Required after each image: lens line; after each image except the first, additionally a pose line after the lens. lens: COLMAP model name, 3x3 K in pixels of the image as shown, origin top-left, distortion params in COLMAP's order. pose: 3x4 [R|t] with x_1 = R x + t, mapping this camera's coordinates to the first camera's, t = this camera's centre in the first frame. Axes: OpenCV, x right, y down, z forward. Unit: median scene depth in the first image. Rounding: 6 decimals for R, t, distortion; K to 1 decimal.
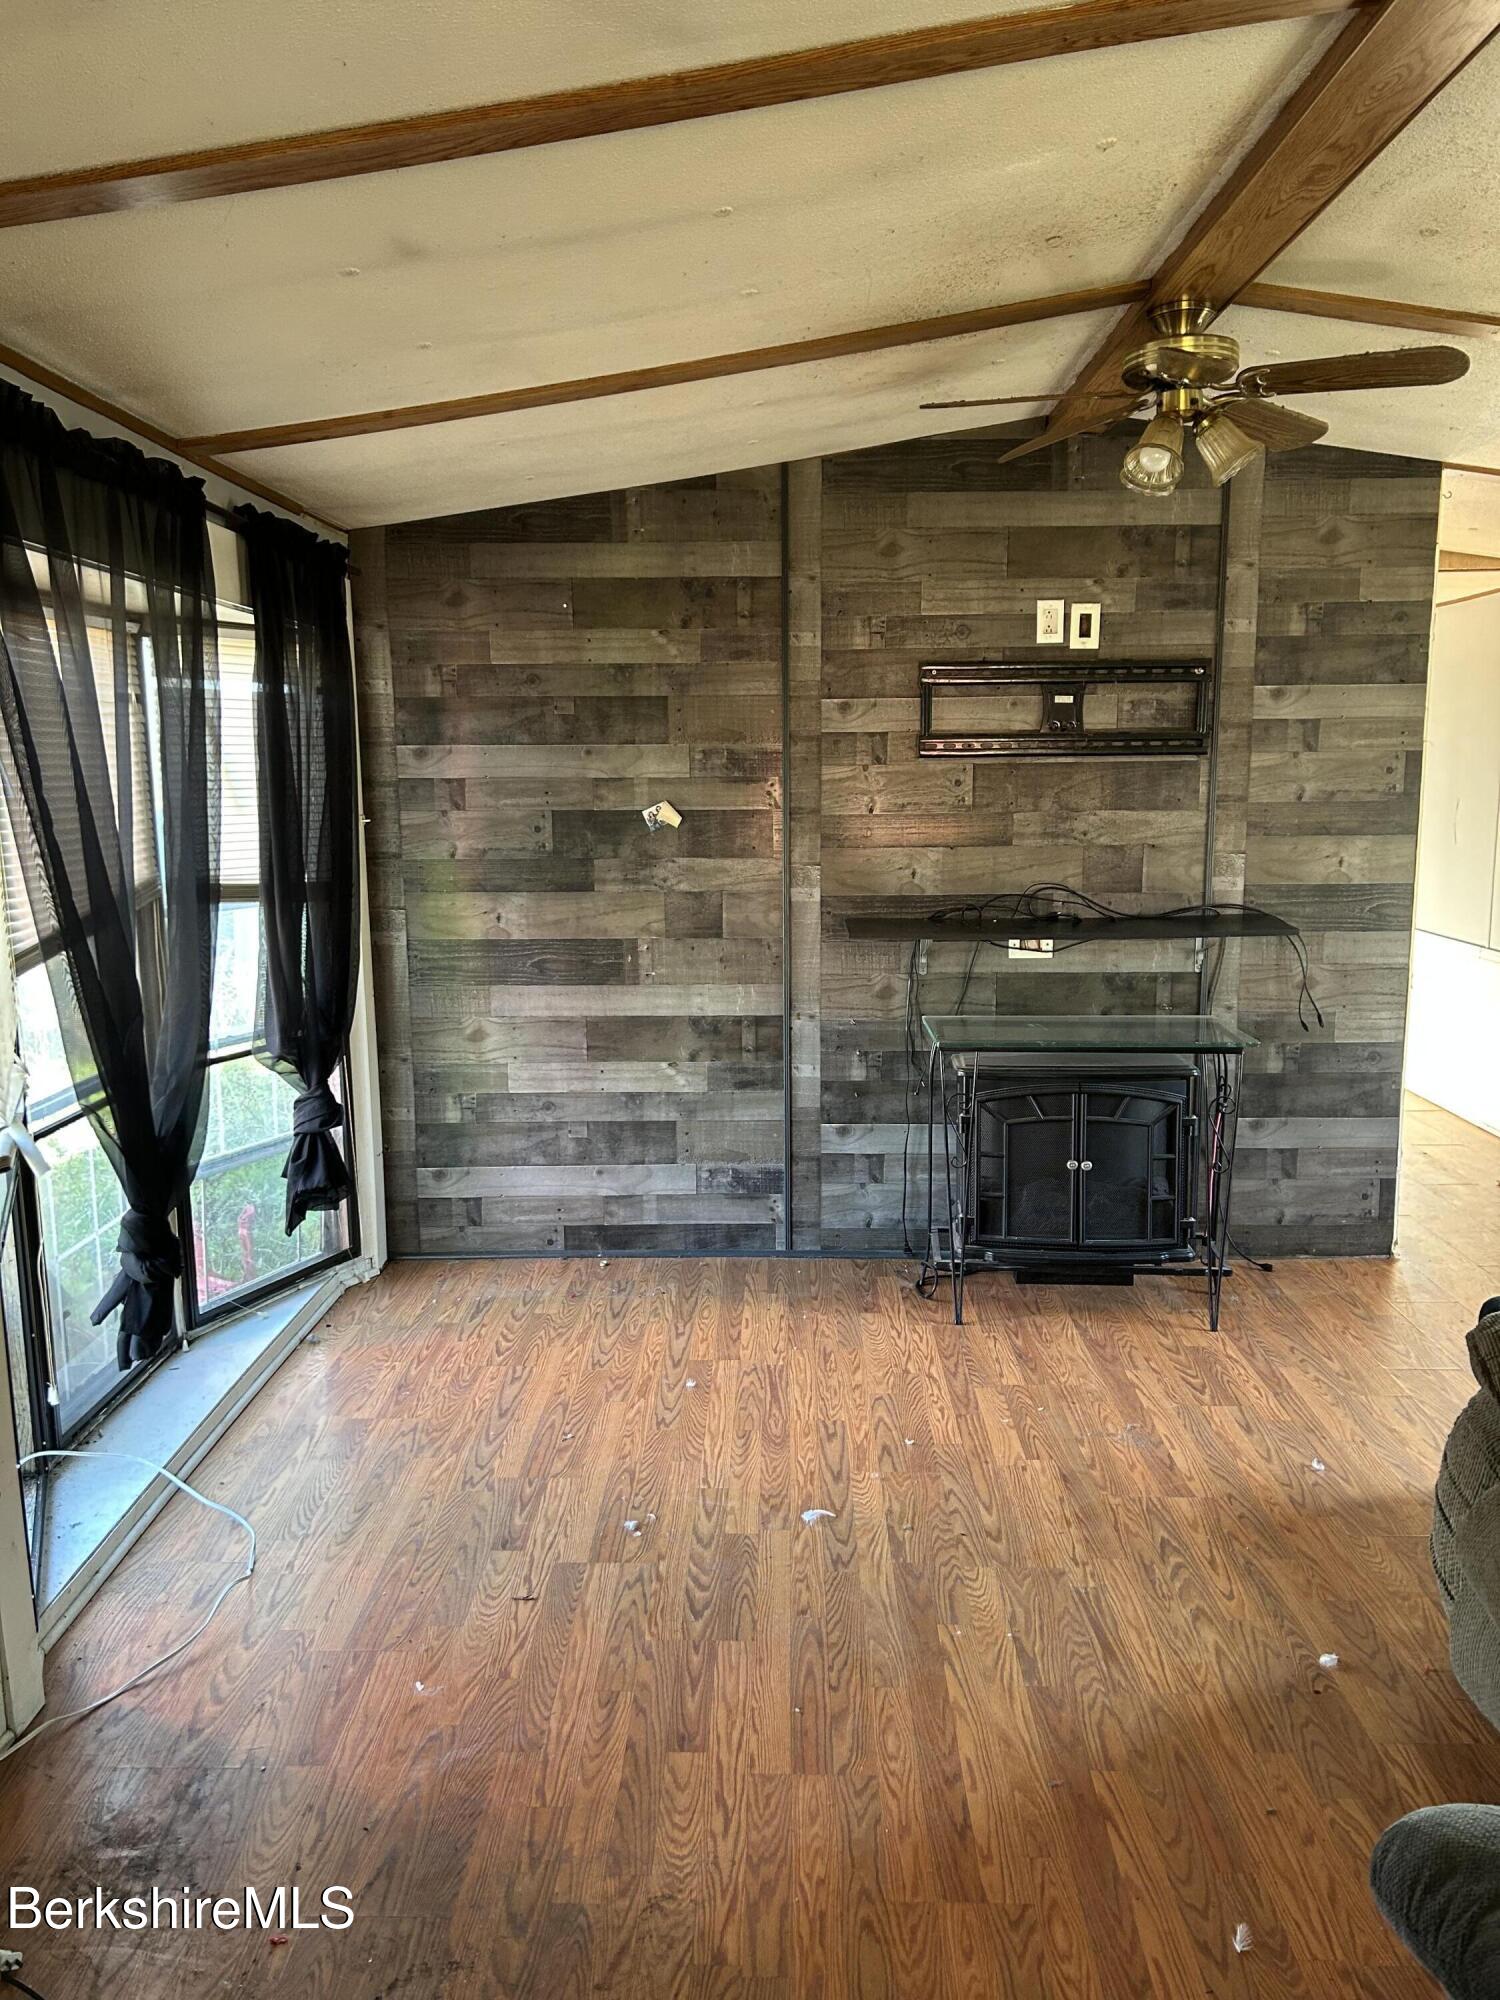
lens RADIAL K [[1487.9, 0, 762.8], [0, 1487.9, 1009.3], [0, 0, 1]] dist [0.061994, -0.057725]
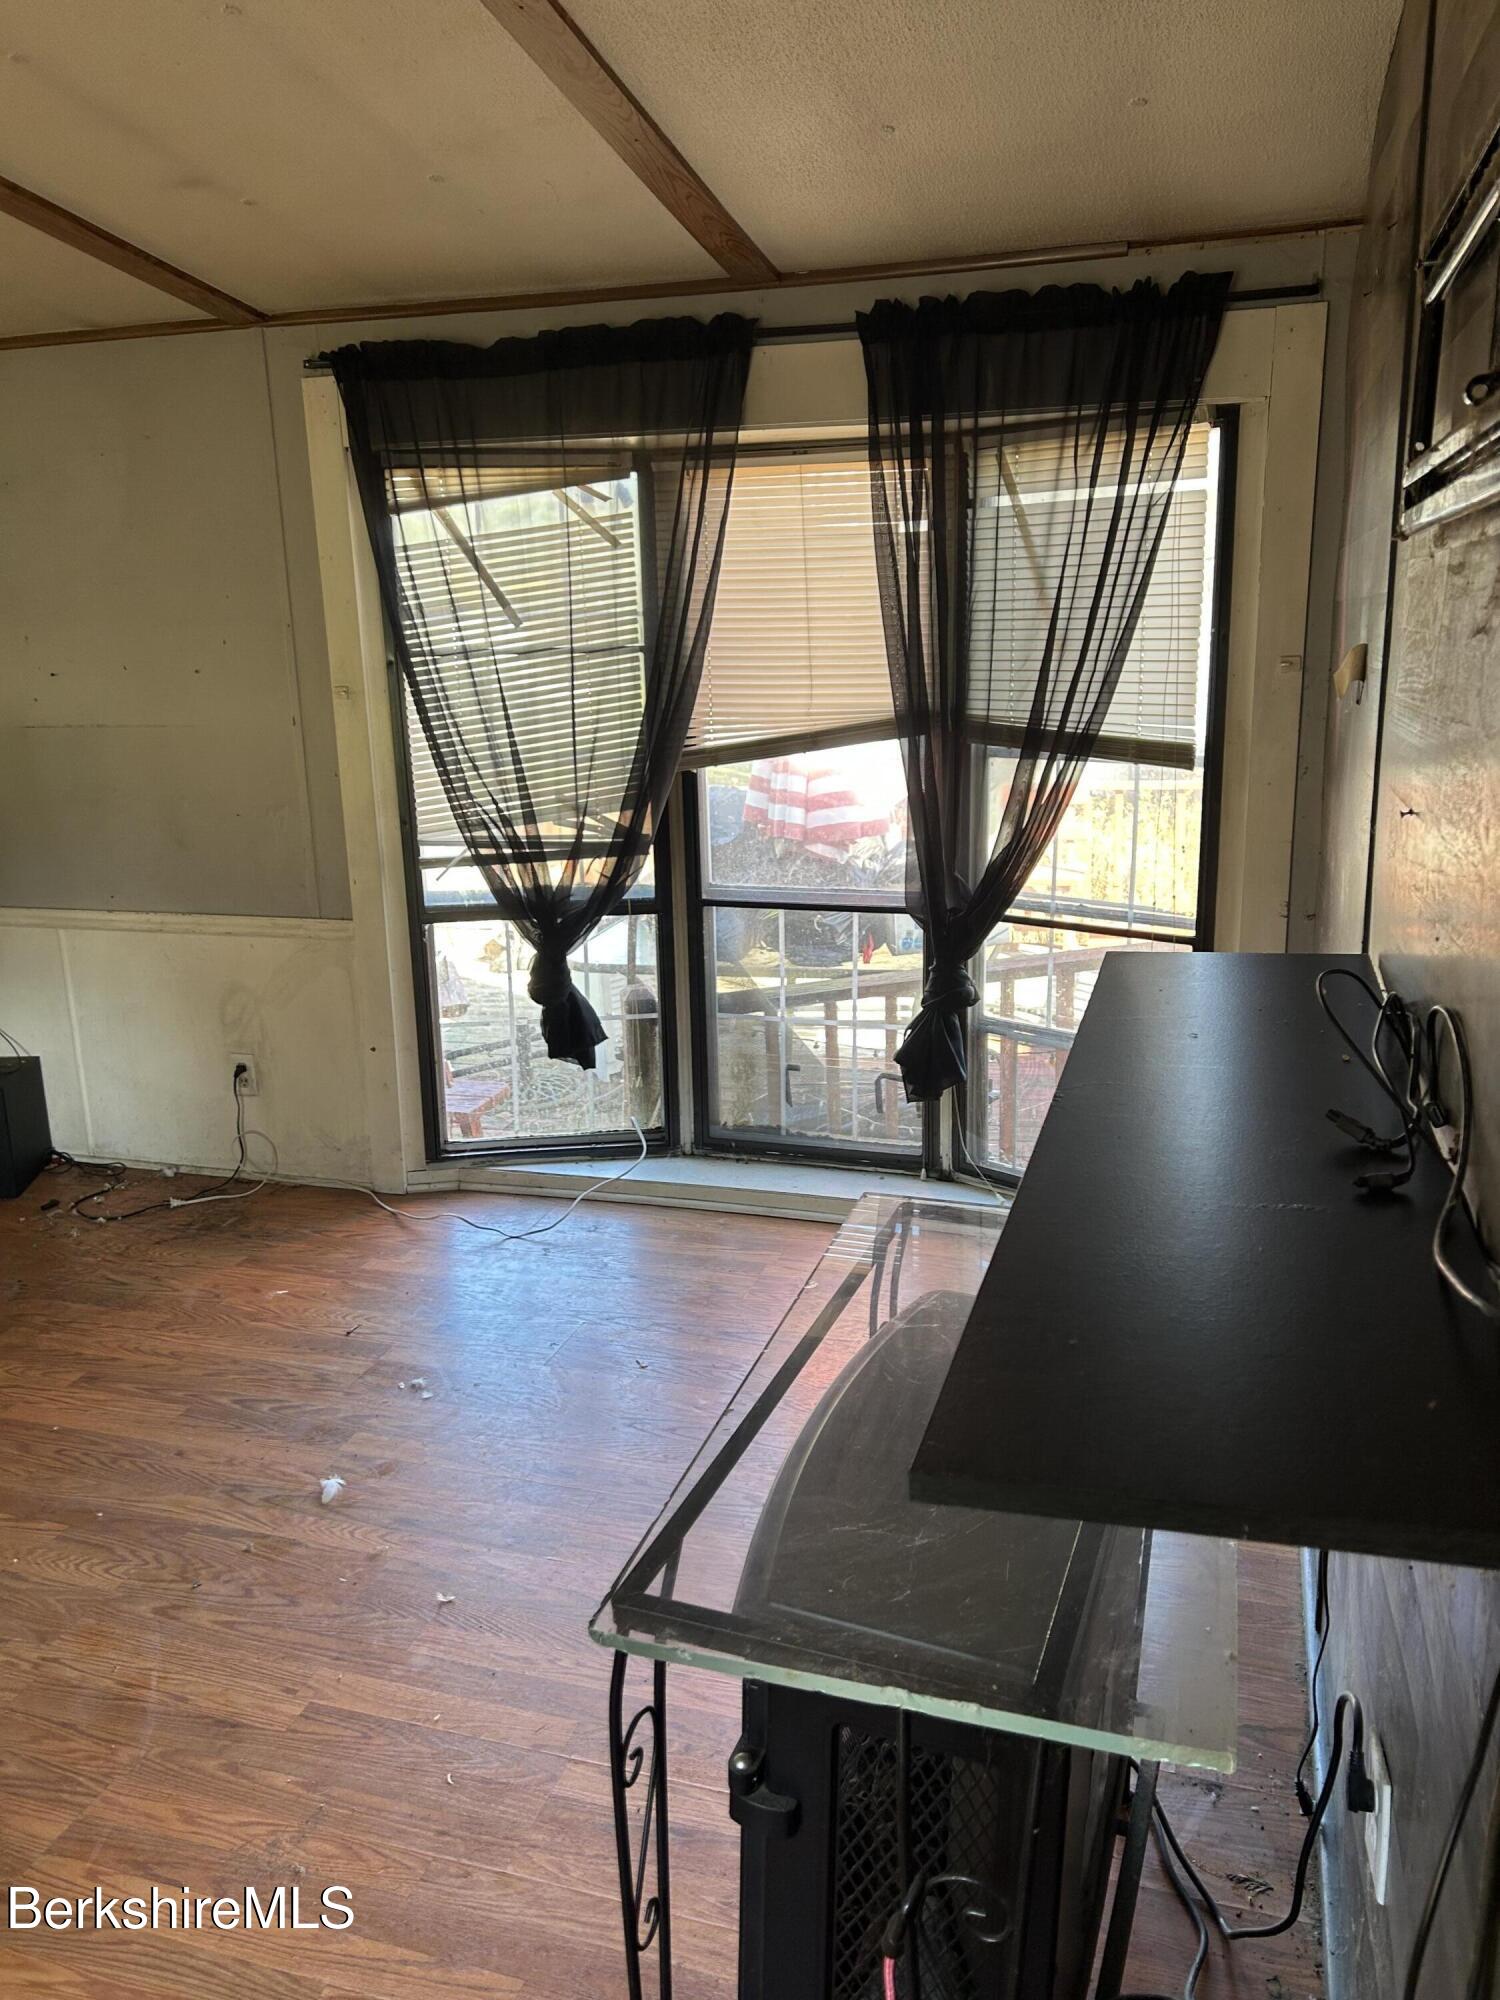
lens RADIAL K [[1487.9, 0, 765.1], [0, 1487.9, 986.2], [0, 0, 1]] dist [0.061994, -0.057725]
pose [[-0.284737, 0.247020, -0.926232, 0.745718], [-0.123931, 0.948634, 0.291092, -0.241670], [0.950561, 0.197673, -0.239498, 1.473990]]
